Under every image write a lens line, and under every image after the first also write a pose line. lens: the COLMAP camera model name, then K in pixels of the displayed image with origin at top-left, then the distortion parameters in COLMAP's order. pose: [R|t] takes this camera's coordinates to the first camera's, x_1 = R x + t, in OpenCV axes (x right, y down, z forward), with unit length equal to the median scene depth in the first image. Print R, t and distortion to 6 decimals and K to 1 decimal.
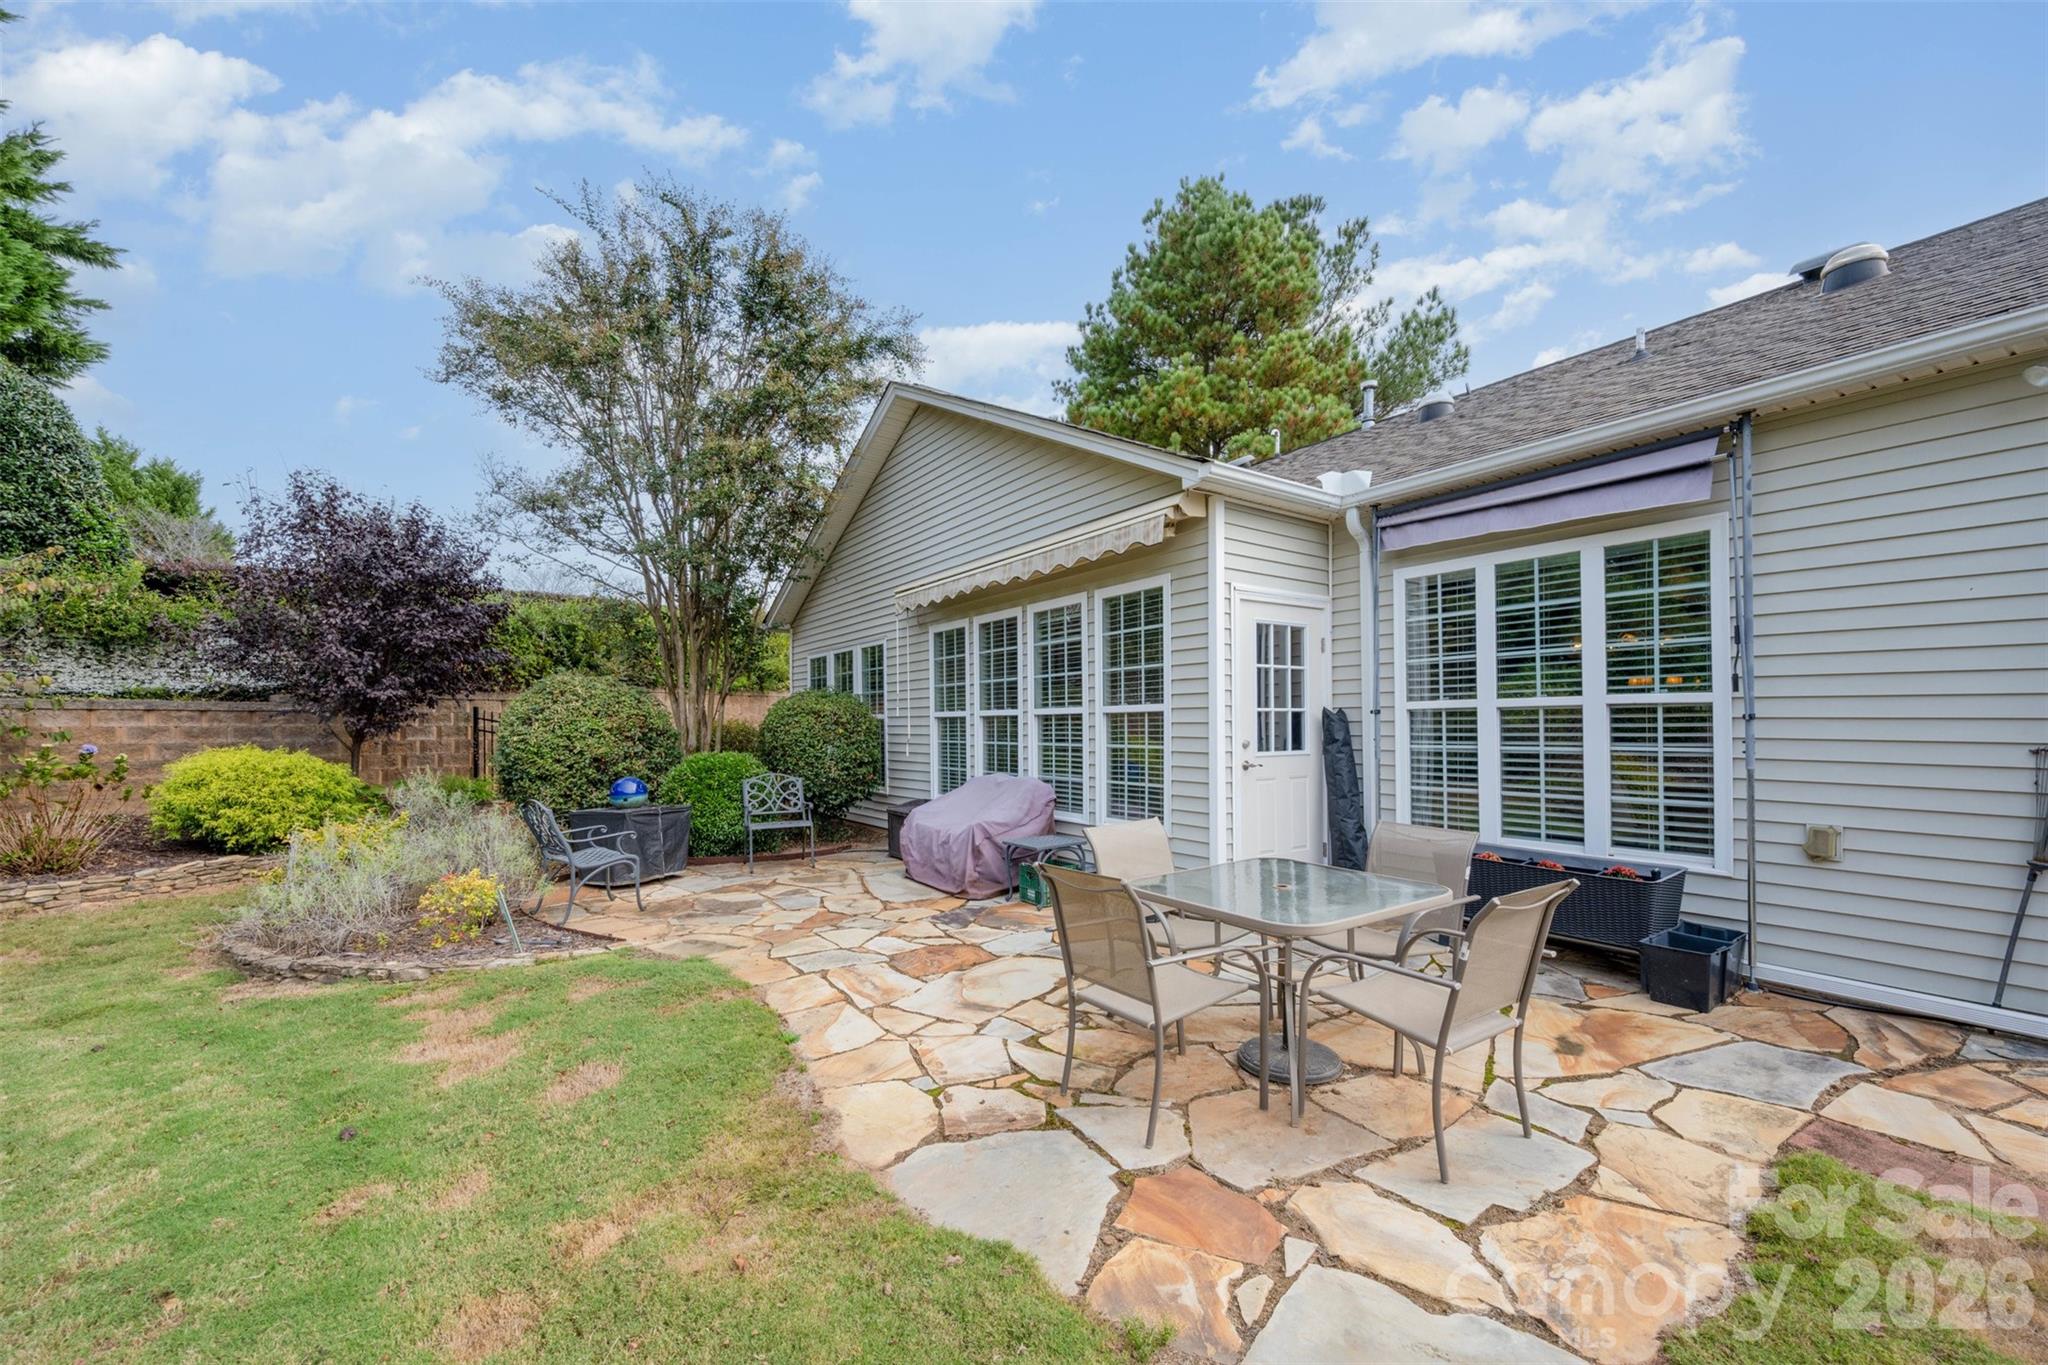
lens RADIAL K [[830.4, 0, 1027.9], [0, 830.4, 731.4], [0, 0, 1]] dist [-0.000004, -0.000386]
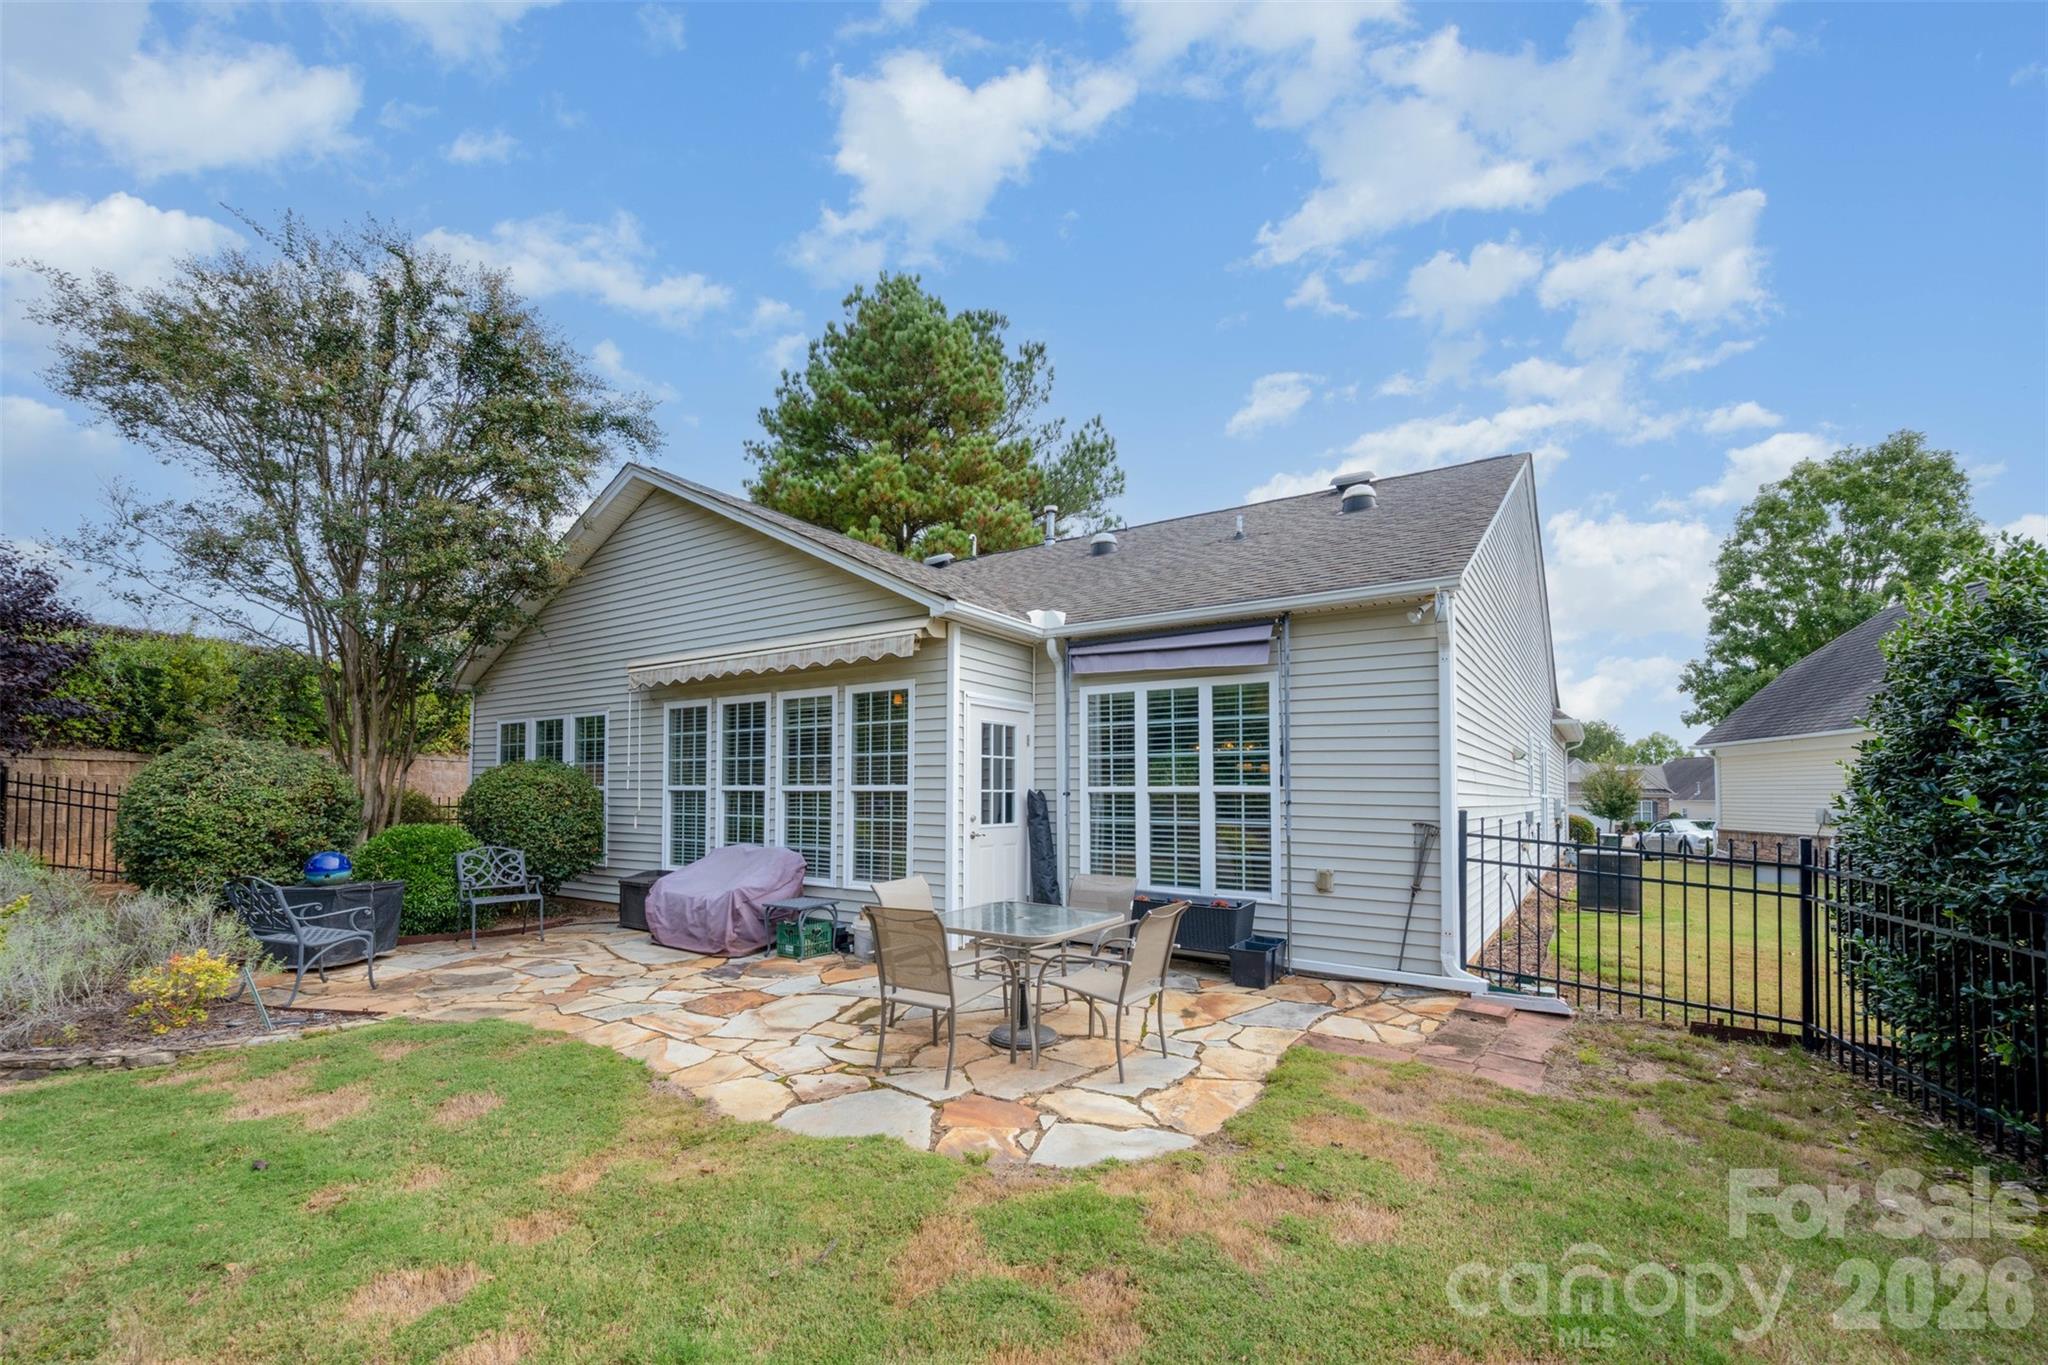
lens RADIAL K [[862.6, 0, 1025.6], [0, 862.6, 772.2], [0, 0, 1]] dist [-0.001063, -0.000098]
pose [[0.929469, 0.020694, 0.368319, -0.139799], [-0.008602, 0.999370, -0.034444, -0.009571], [-0.368800, 0.028846, 0.929061, -0.236590]]
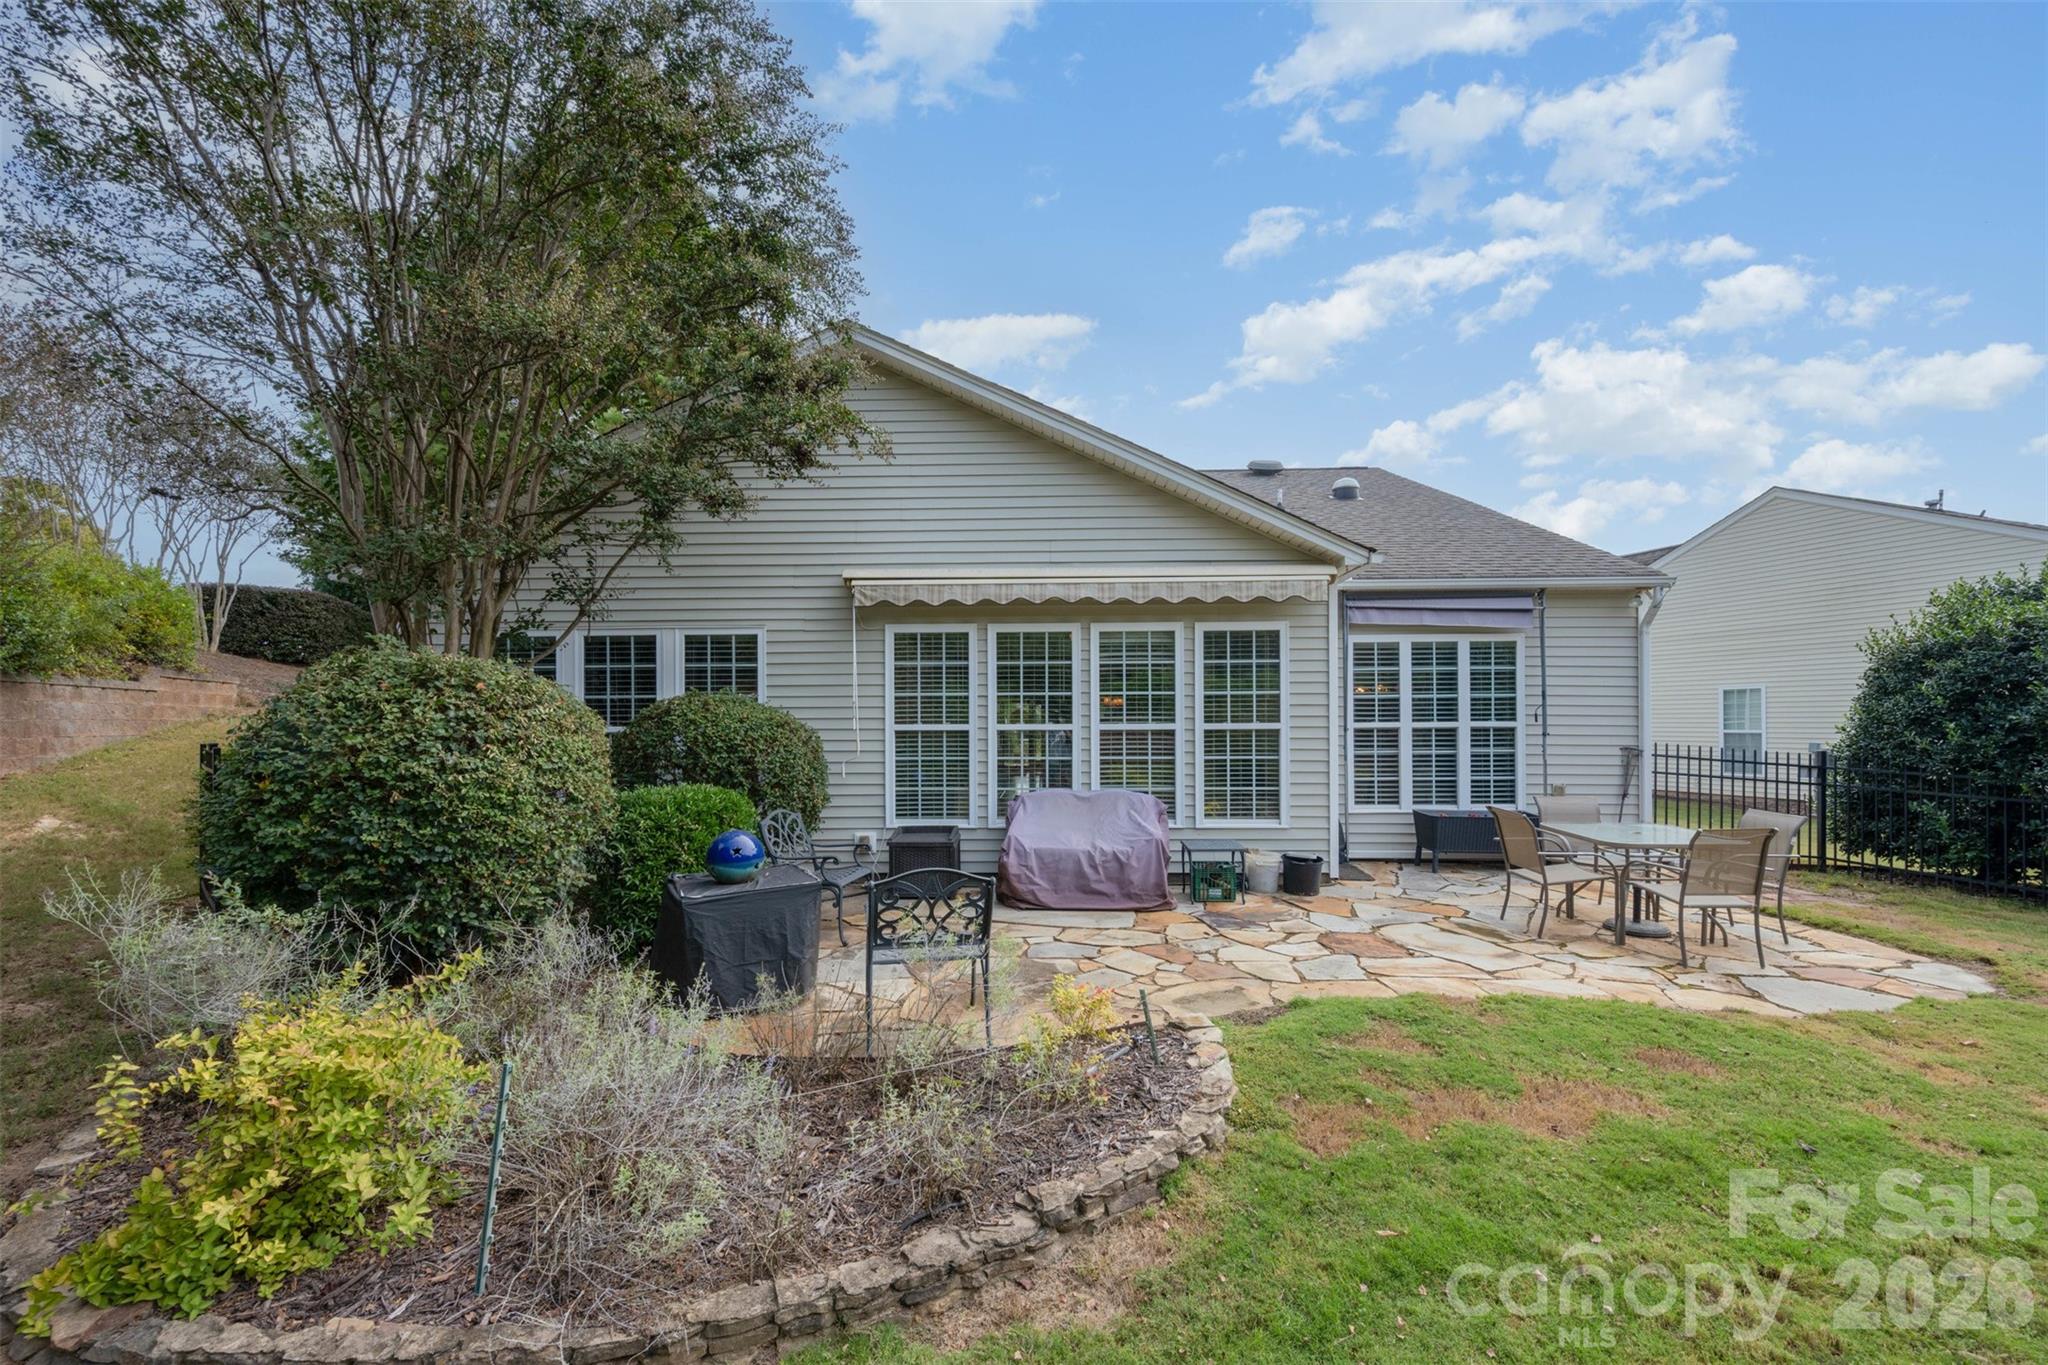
lens RADIAL K [[830.4, 0, 1027.9], [0, 830.4, 731.4], [0, 0, 1]] dist [-0.000004, -0.000386]
pose [[0.583849, -0.004759, 0.811848, -1.073650], [0.006516, 0.999978, 0.001176, -0.024355], [-0.811836, 0.004604, 0.583867, 0.567162]]
